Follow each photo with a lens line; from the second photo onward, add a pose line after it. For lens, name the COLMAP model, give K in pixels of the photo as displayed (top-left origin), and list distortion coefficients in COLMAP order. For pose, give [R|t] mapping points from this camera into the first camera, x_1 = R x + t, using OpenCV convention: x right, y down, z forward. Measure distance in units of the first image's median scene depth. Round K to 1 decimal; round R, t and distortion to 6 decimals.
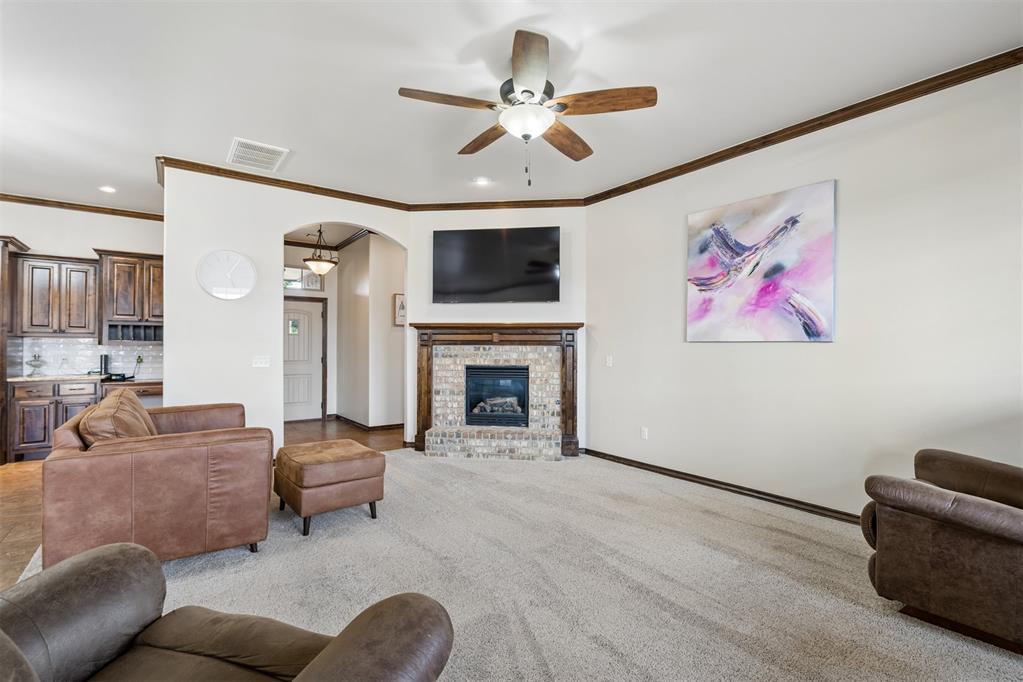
lens RADIAL K [[465.7, 0, 508.7], [0, 465.7, 343.4], [0, 0, 1]] dist [-0.003535, 0.001986]
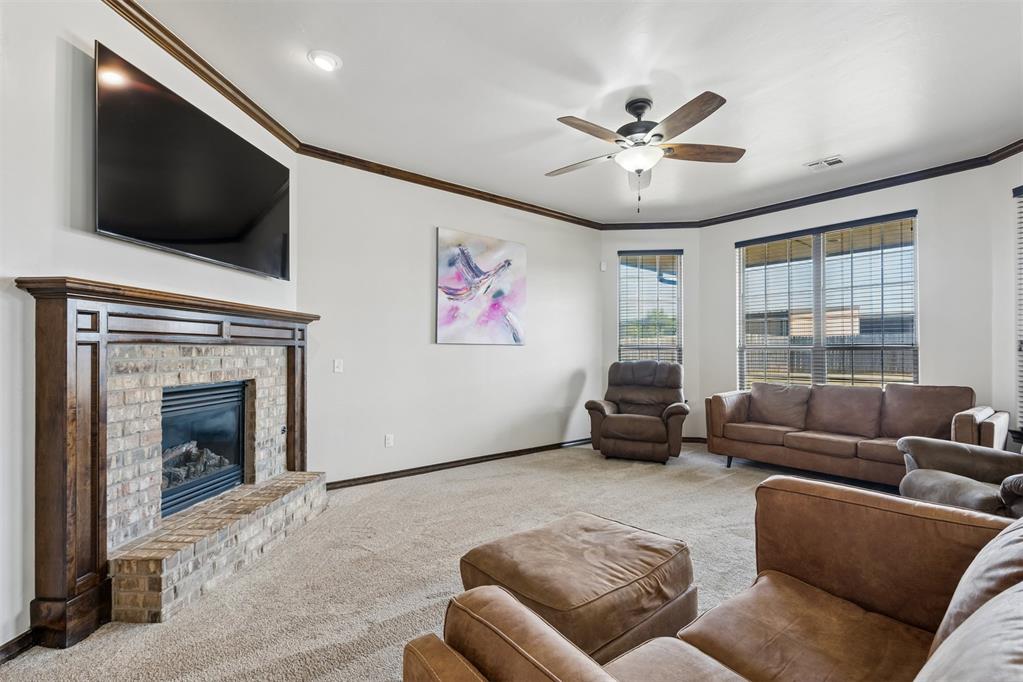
lens RADIAL K [[465.7, 0, 511.0], [0, 465.7, 346.7], [0, 0, 1]] dist [-0.003535, 0.001986]
pose [[-0.047278, 0.002944, 0.998877, -0.584137], [-0.009141, 0.999953, -0.003379, 0.005472], [-0.998840, -0.009290, -0.047248, 0.716330]]
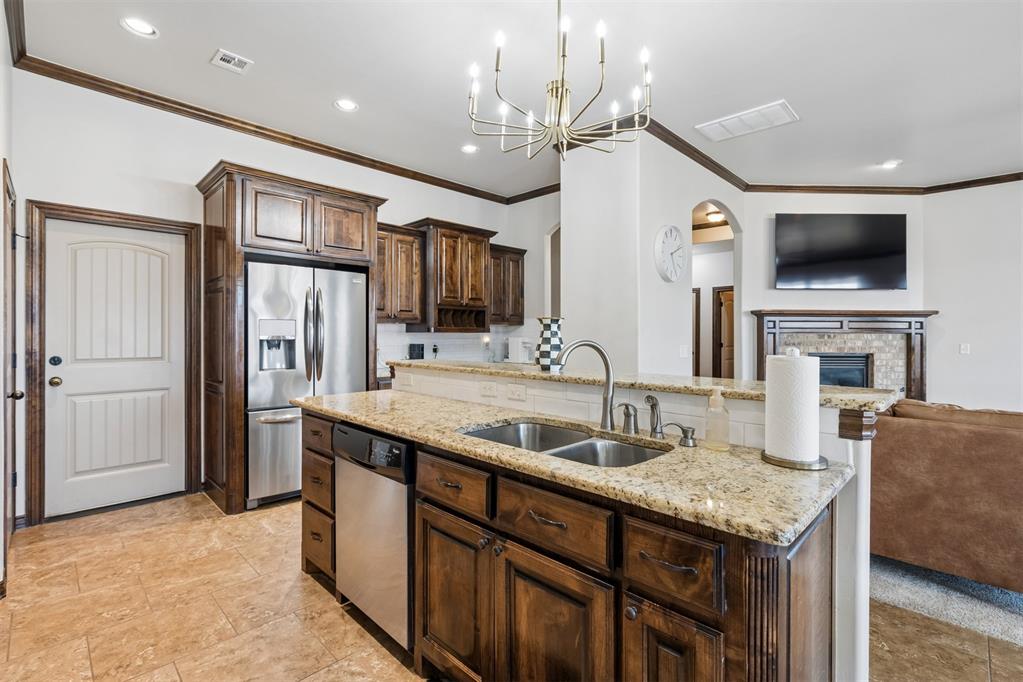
lens RADIAL K [[465.7, 0, 509.0], [0, 465.7, 333.5], [0, 0, 1]] dist [-0.003535, 0.001986]
pose [[0.987483, -0.000125, 0.157728, -0.901661], [-0.001068, 0.999971, 0.007474, -0.001248], [-0.157724, -0.007549, 0.987454, 0.147272]]
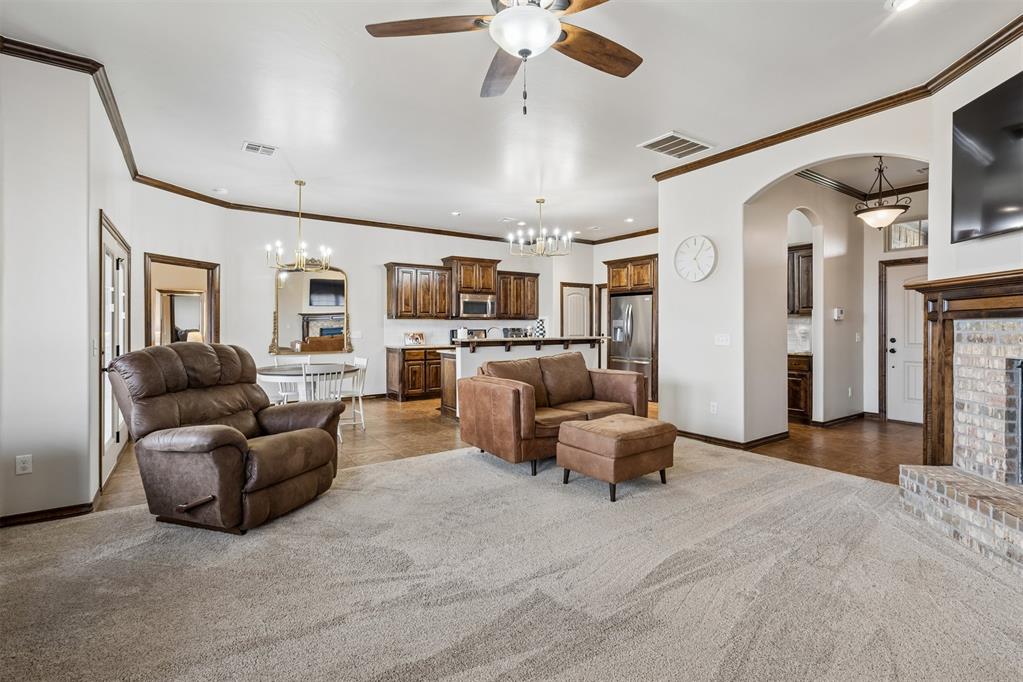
lens RADIAL K [[465.7, 0, 511.5], [0, 465.7, 328.5], [0, 0, 1]] dist [-0.003535, 0.001986]
pose [[-0.029339, -0.000068, -0.999570, 0.427069], [0.007895, 0.999969, -0.000300, 0.011080], [0.999538, -0.007900, -0.029337, 0.517047]]
